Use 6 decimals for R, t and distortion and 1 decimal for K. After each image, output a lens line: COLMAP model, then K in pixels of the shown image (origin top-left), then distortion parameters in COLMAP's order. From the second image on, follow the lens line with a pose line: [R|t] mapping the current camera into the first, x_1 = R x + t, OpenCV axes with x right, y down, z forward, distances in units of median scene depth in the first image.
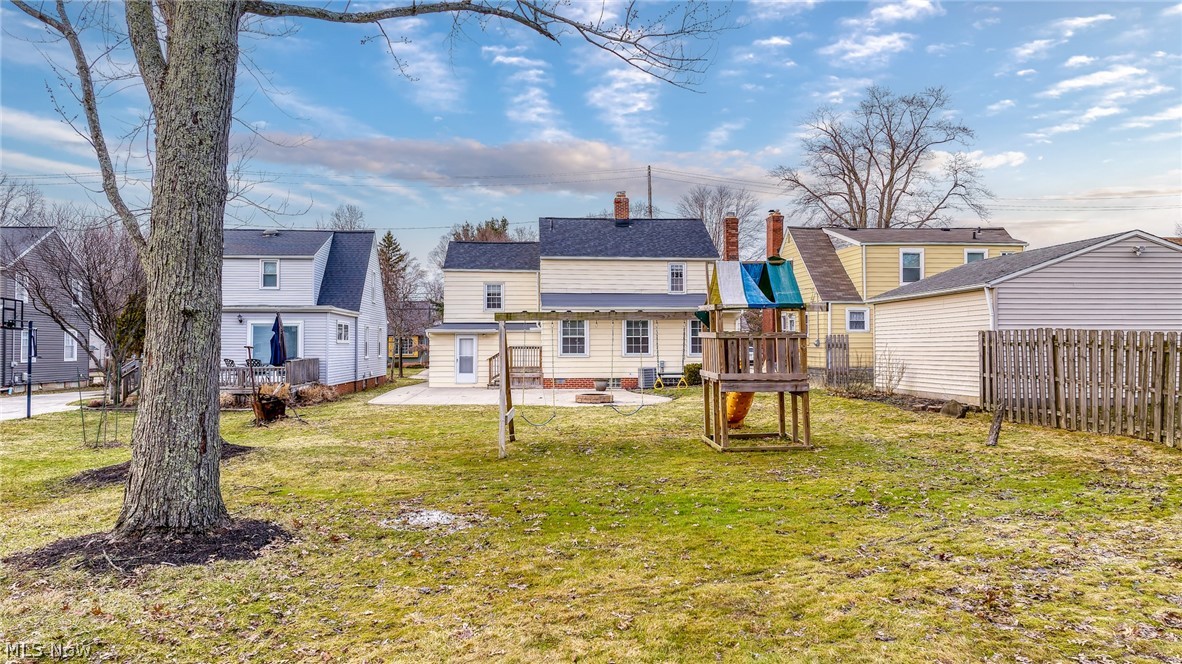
lens RADIAL K [[835.1, 0, 591.3], [0, 835.1, 333.0], [0, 0, 1]] dist [0.008853, -0.006478]
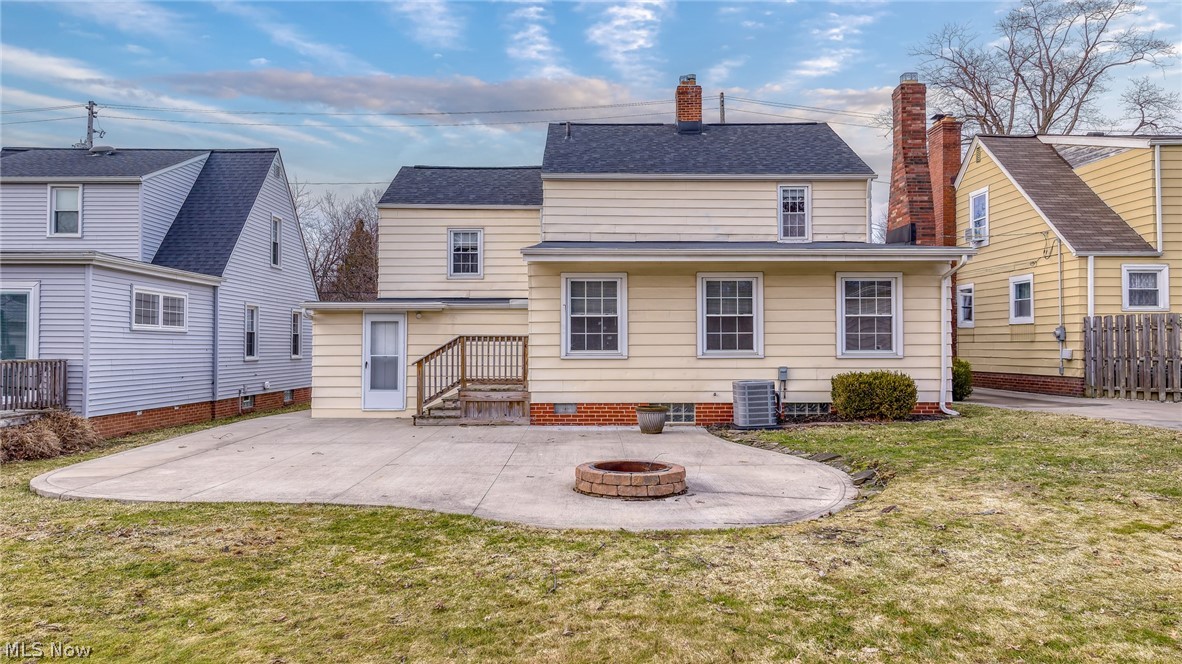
lens RADIAL K [[835.1, 0, 590.6], [0, 835.1, 329.8], [0, 0, 1]] dist [0.008853, -0.006478]
pose [[0.997762, -0.000986, -0.066858, 0.007422], [0.000619, 0.999985, -0.005515, 0.013236], [0.066862, 0.005461, 0.997747, 0.458635]]
